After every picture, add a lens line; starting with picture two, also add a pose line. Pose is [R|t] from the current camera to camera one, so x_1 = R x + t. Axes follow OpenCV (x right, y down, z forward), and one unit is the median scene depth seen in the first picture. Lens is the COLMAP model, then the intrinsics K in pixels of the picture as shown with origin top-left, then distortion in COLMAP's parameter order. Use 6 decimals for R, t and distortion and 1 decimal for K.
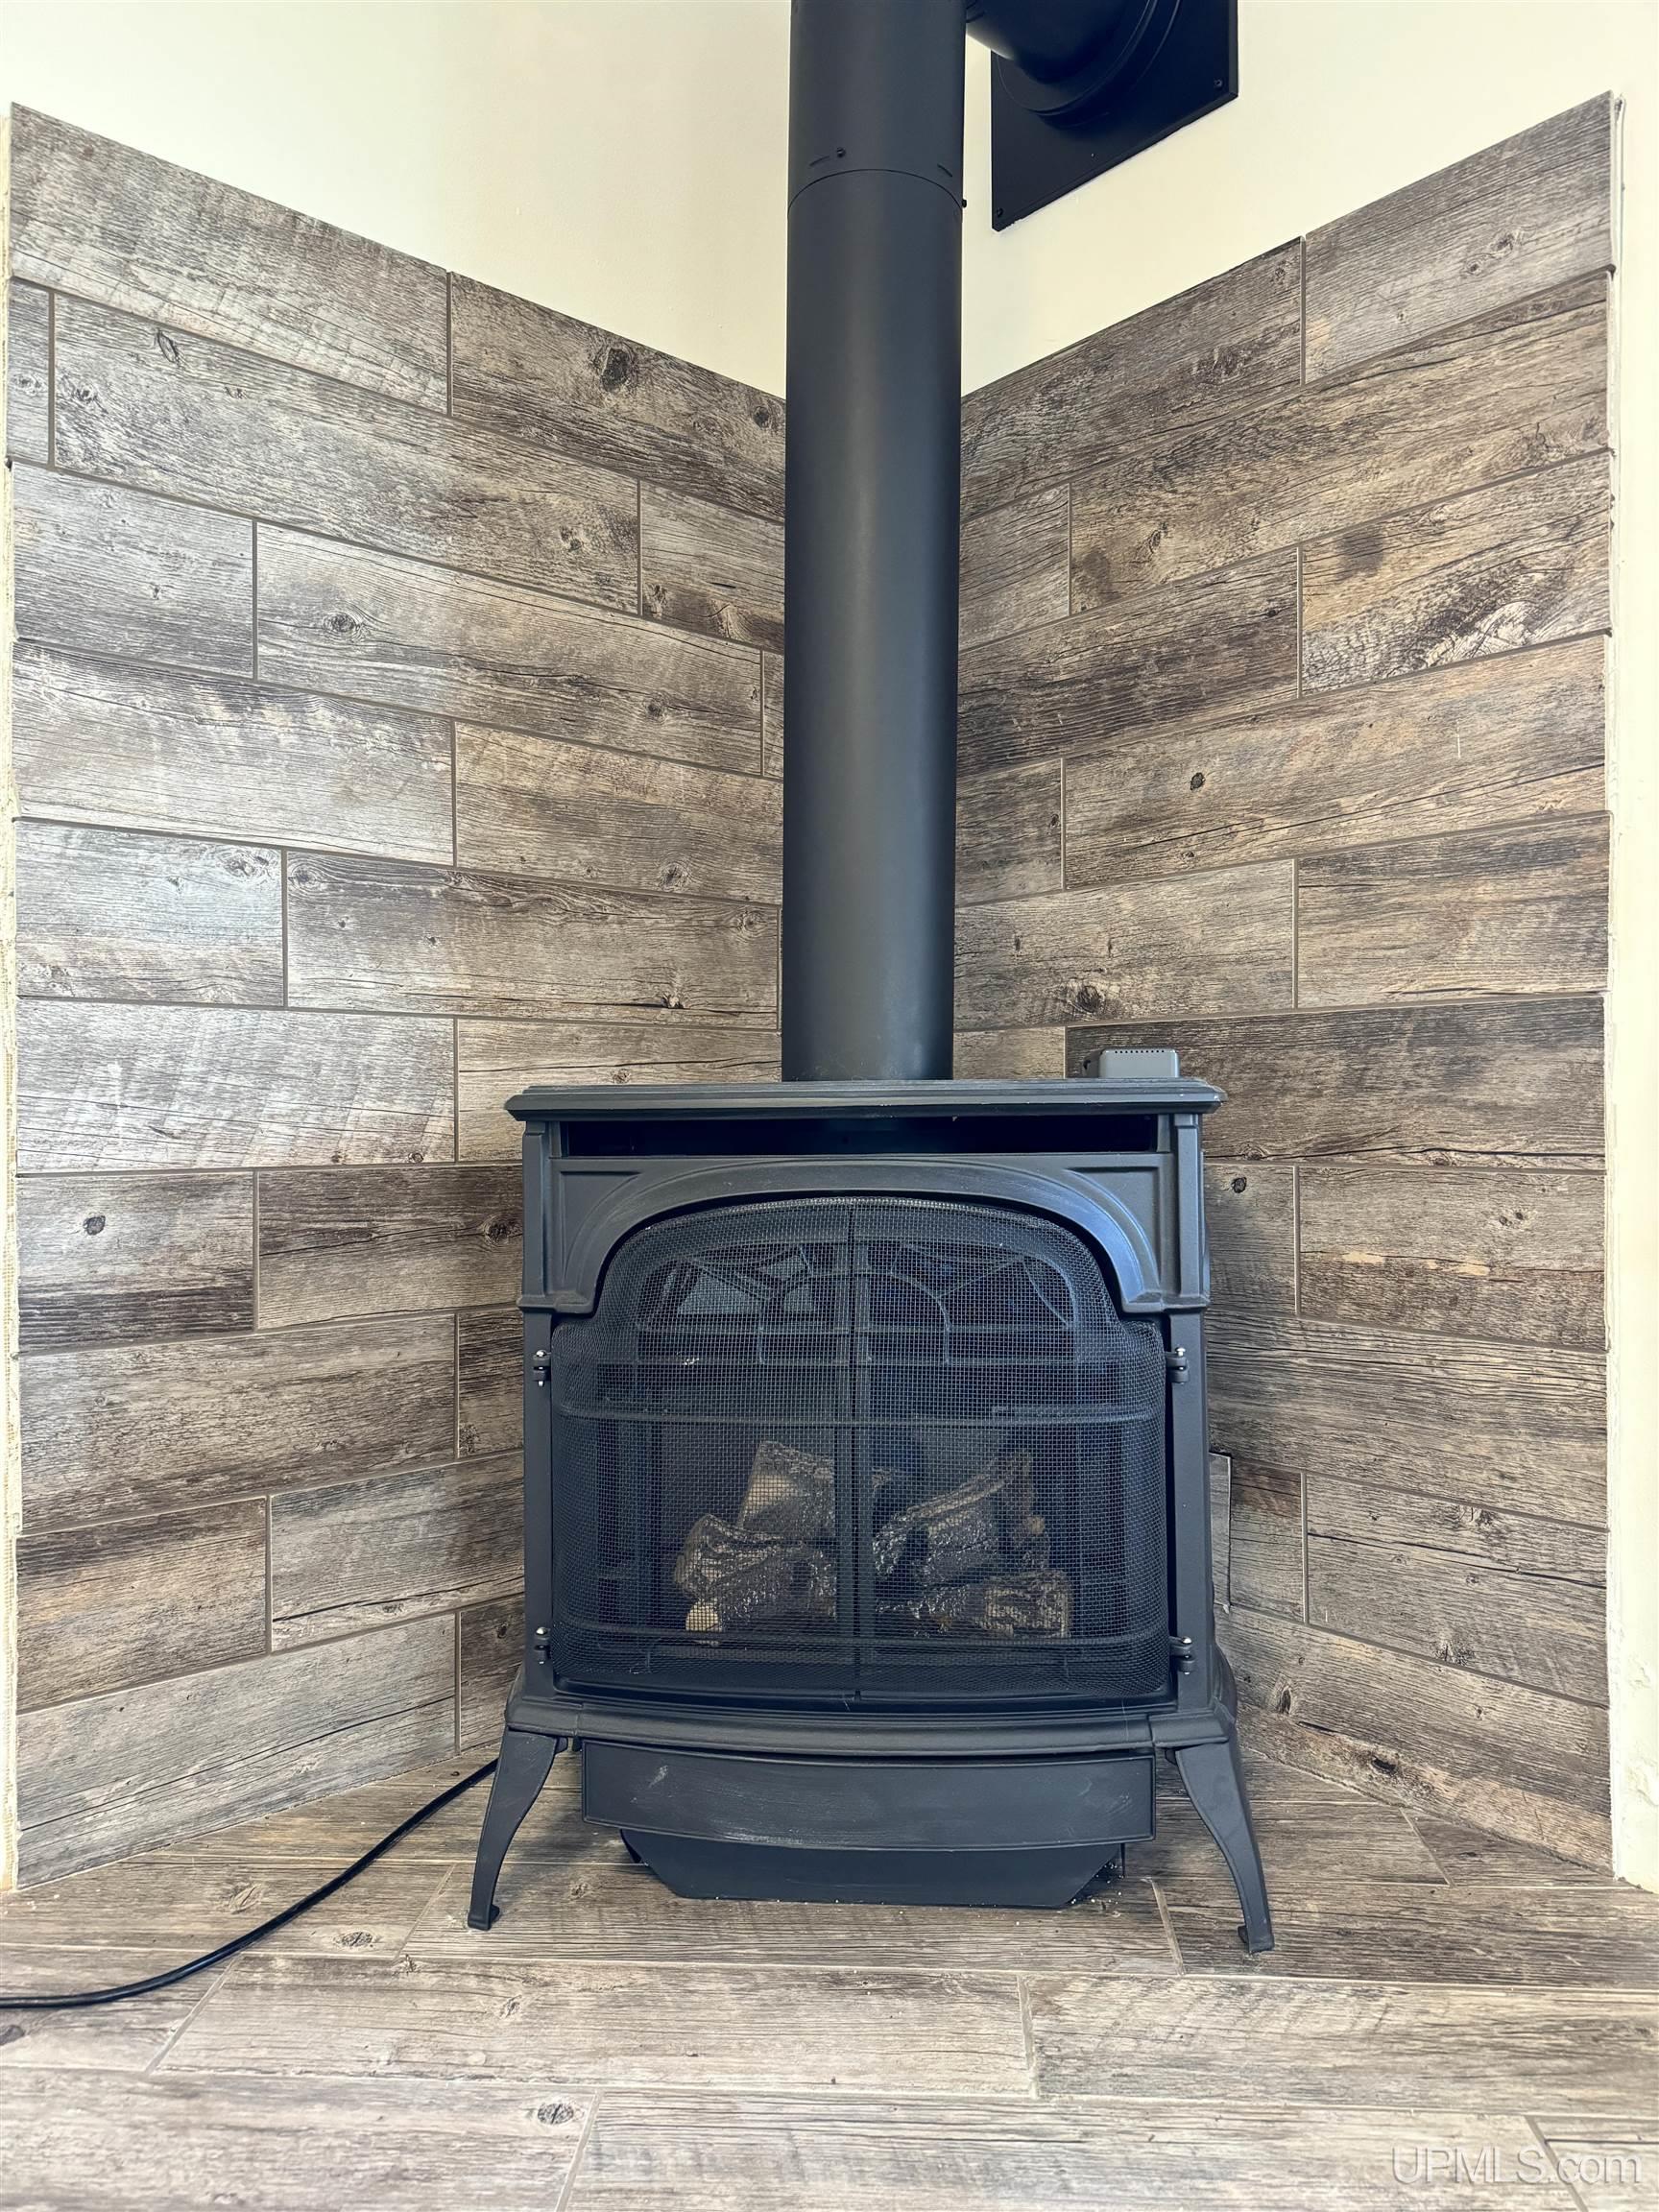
lens RADIAL K [[1517.9, 0, 838.9], [0, 1517.9, 1125.6], [0, 0, 1]] dist [0.006580, -0.019635]
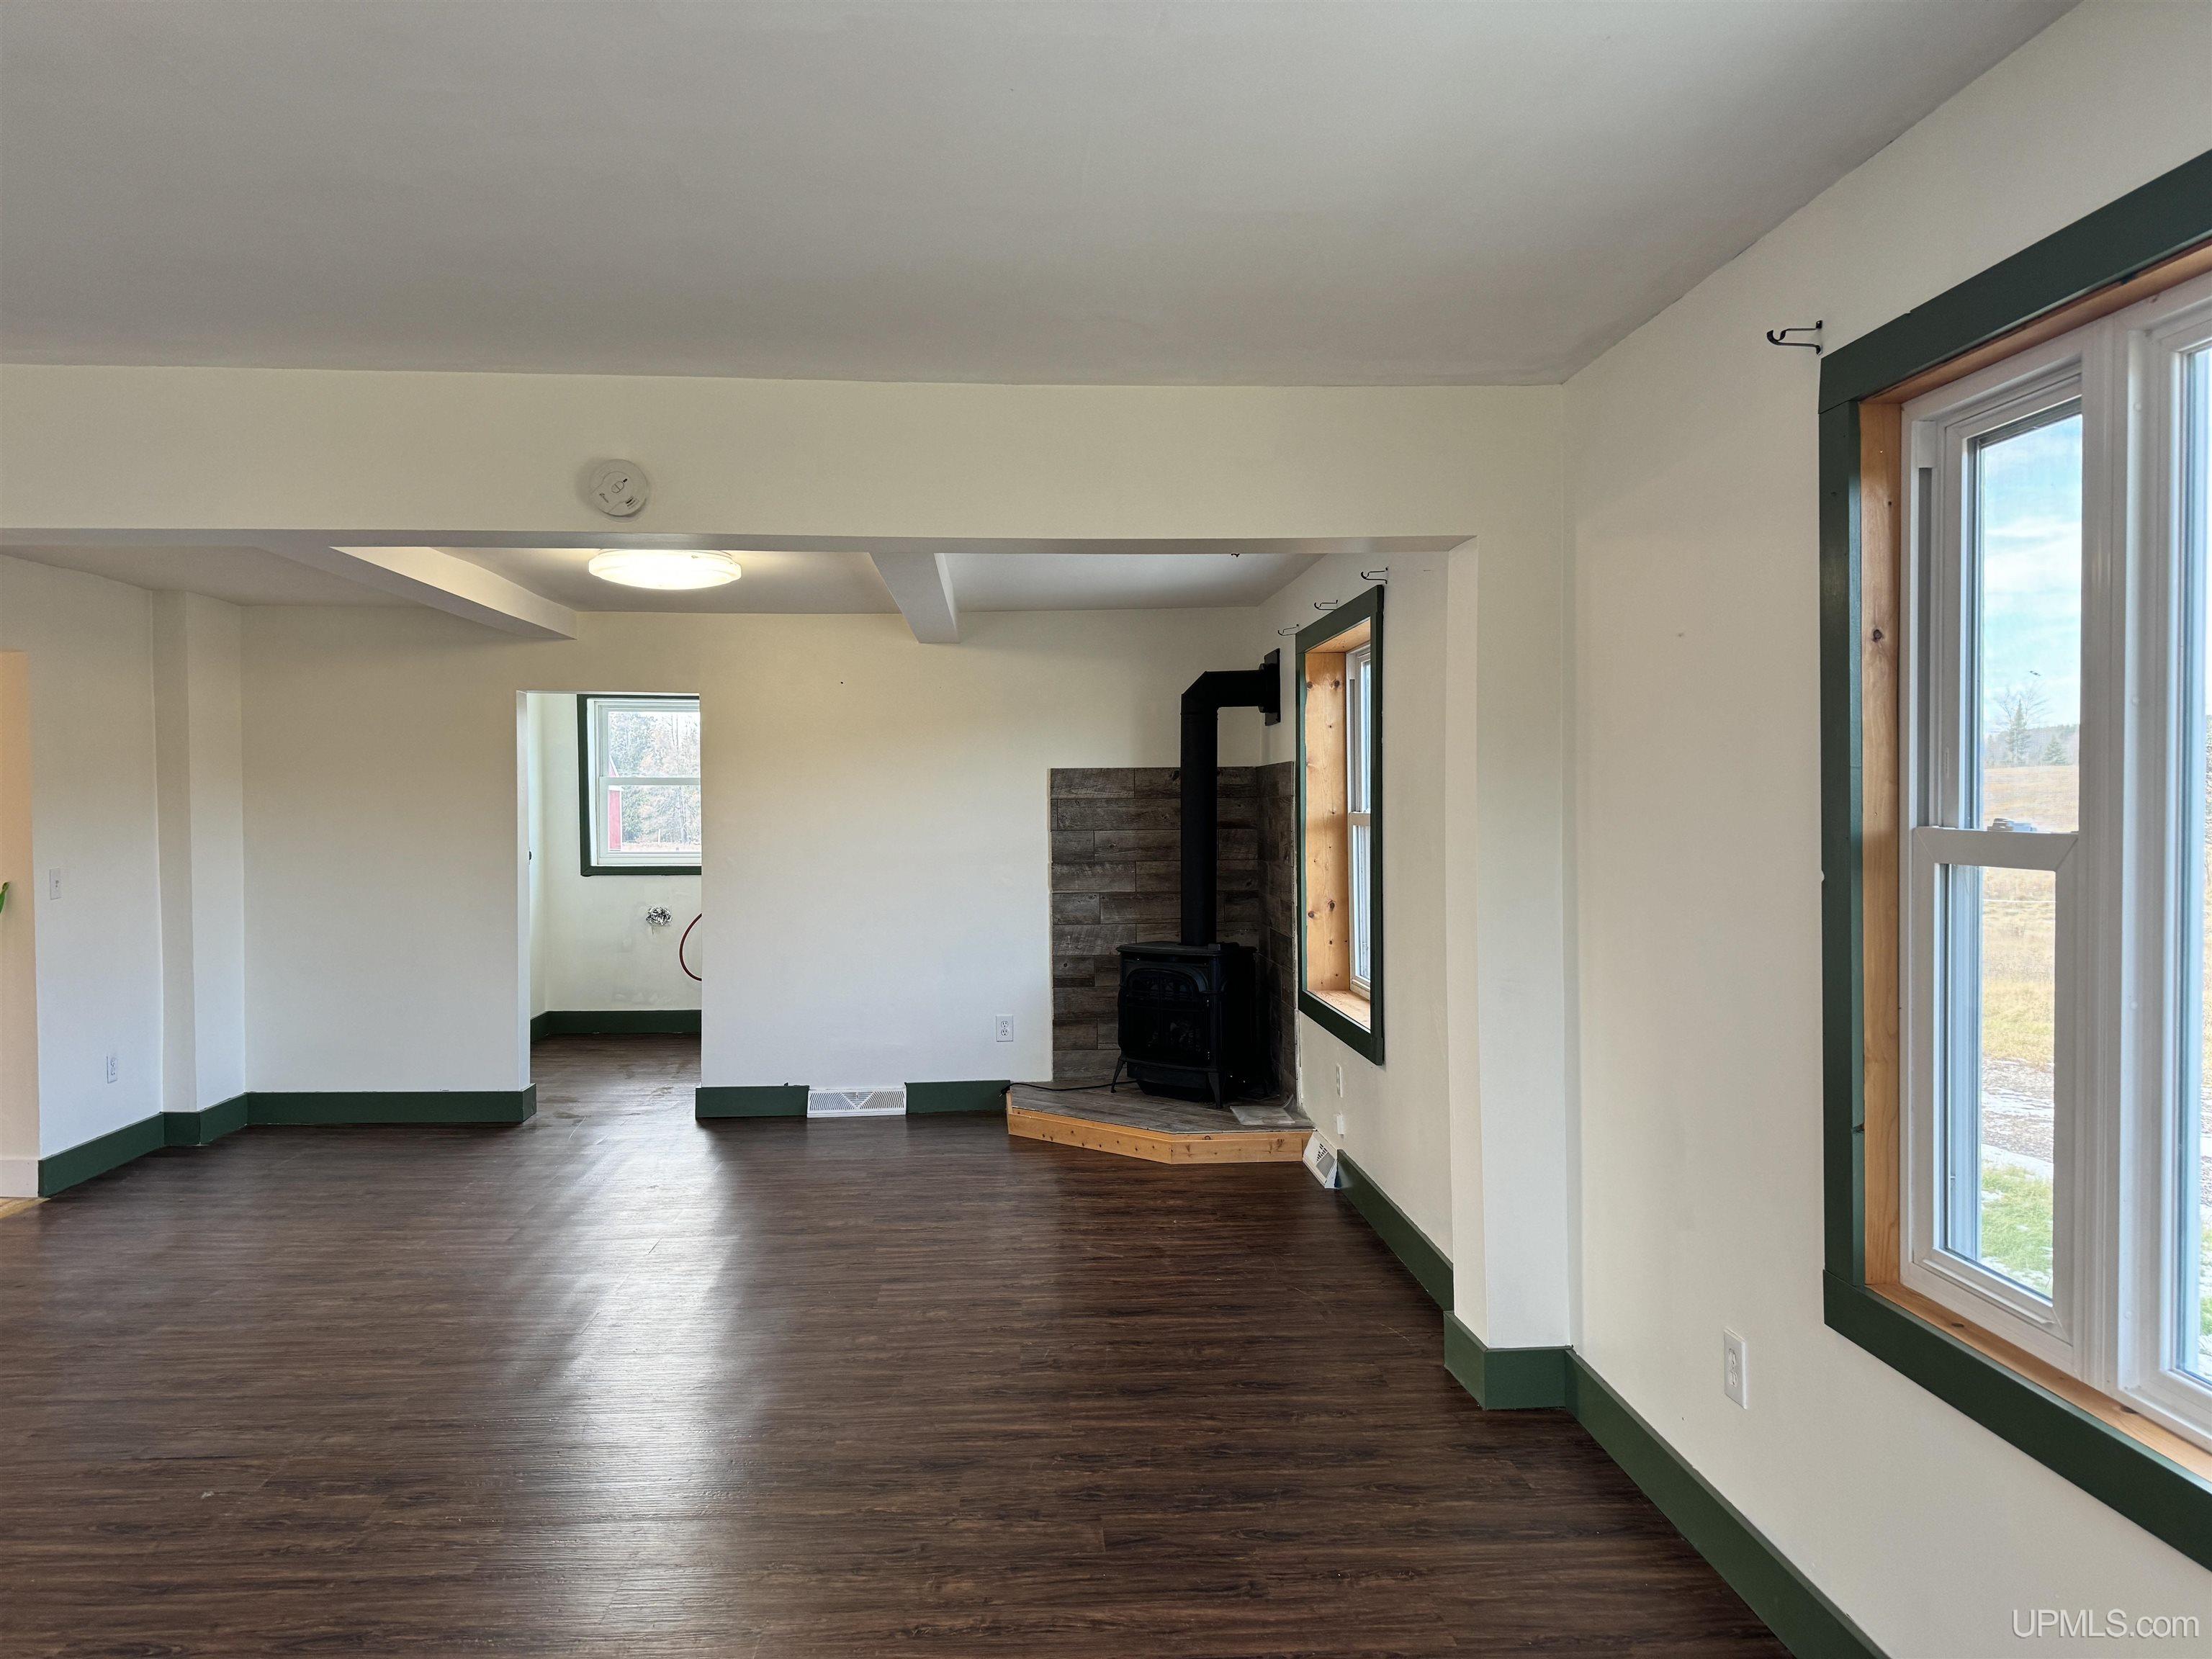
lens RADIAL K [[1517.9, 0, 1117.9], [0, 1517.9, 826.5], [0, 0, 1]] dist [0.006580, -0.019635]
pose [[0.793862, 0.006461, -0.608064, 2.855321], [0.000512, 0.999936, 0.011292, -0.474670], [0.608098, -0.009276, 0.793808, -3.090909]]
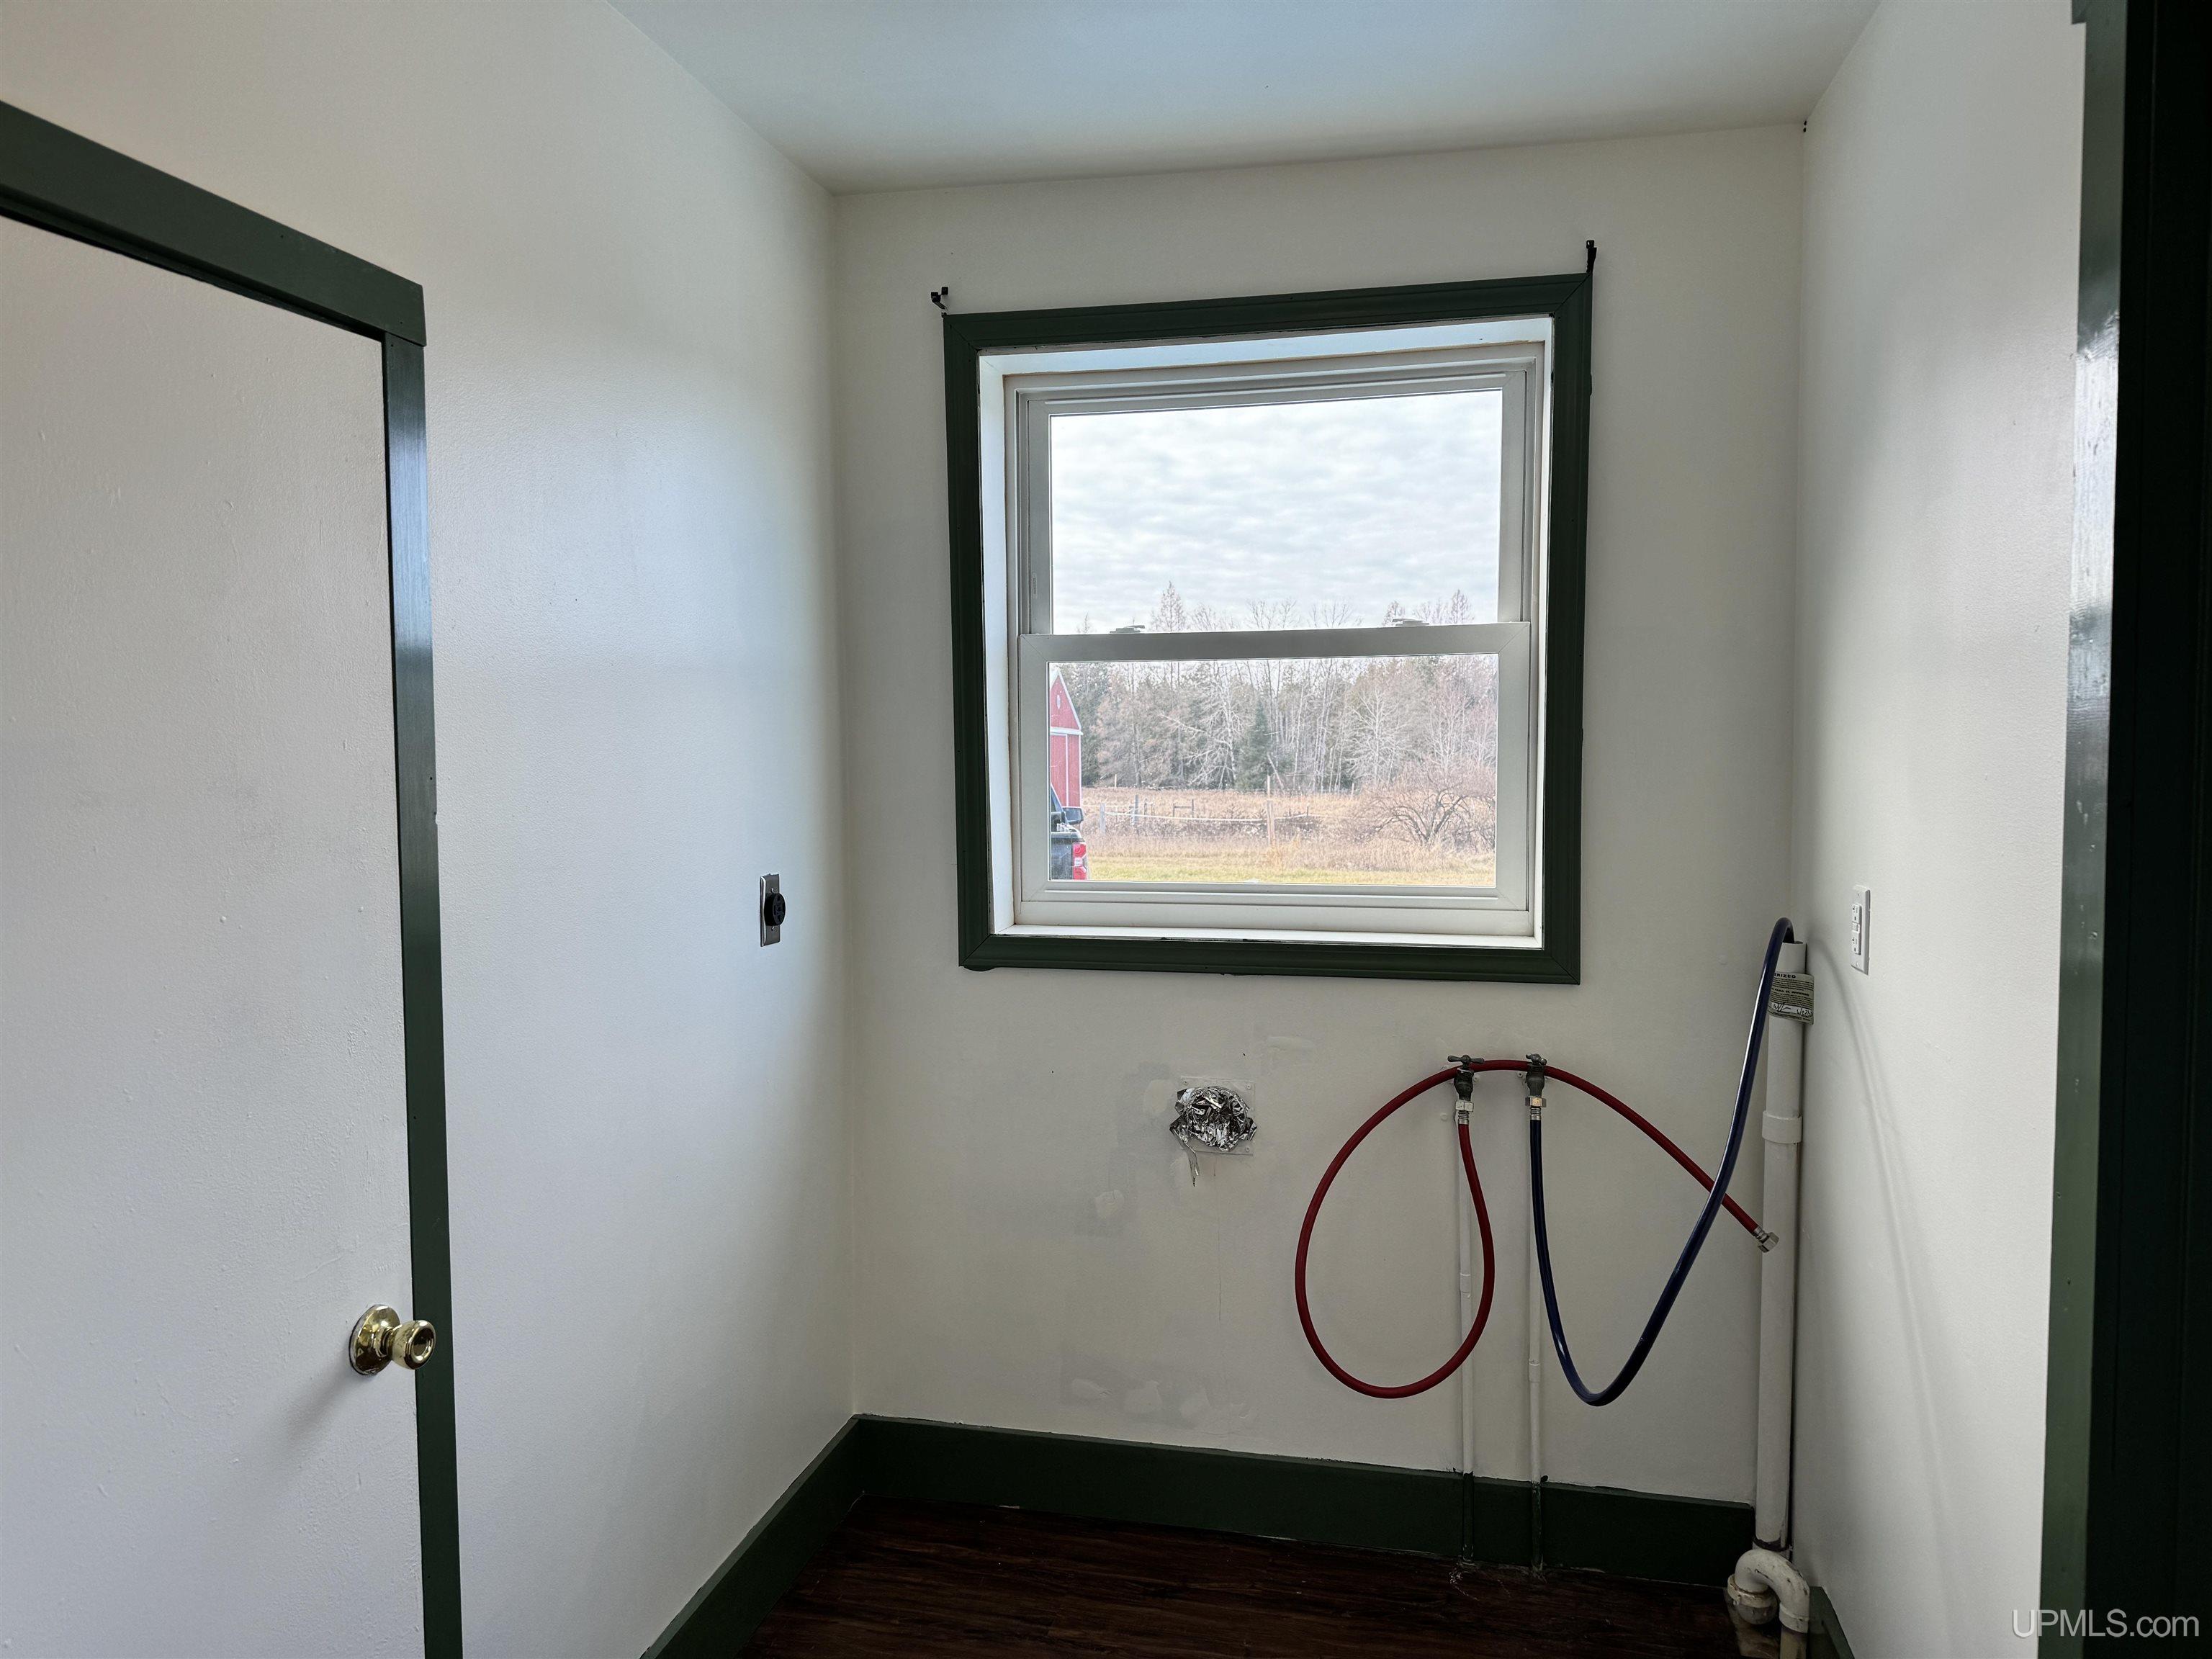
lens RADIAL K [[1517.9, 0, 1105.6], [0, 1517.9, 821.4], [0, 0, 1]] dist [0.006580, -0.019635]
pose [[0.579443, 0.035312, -0.814247, -1.487390], [0.000771, 0.999037, 0.043875, -0.461935], [0.815012, -0.026051, 0.578858, -0.127630]]
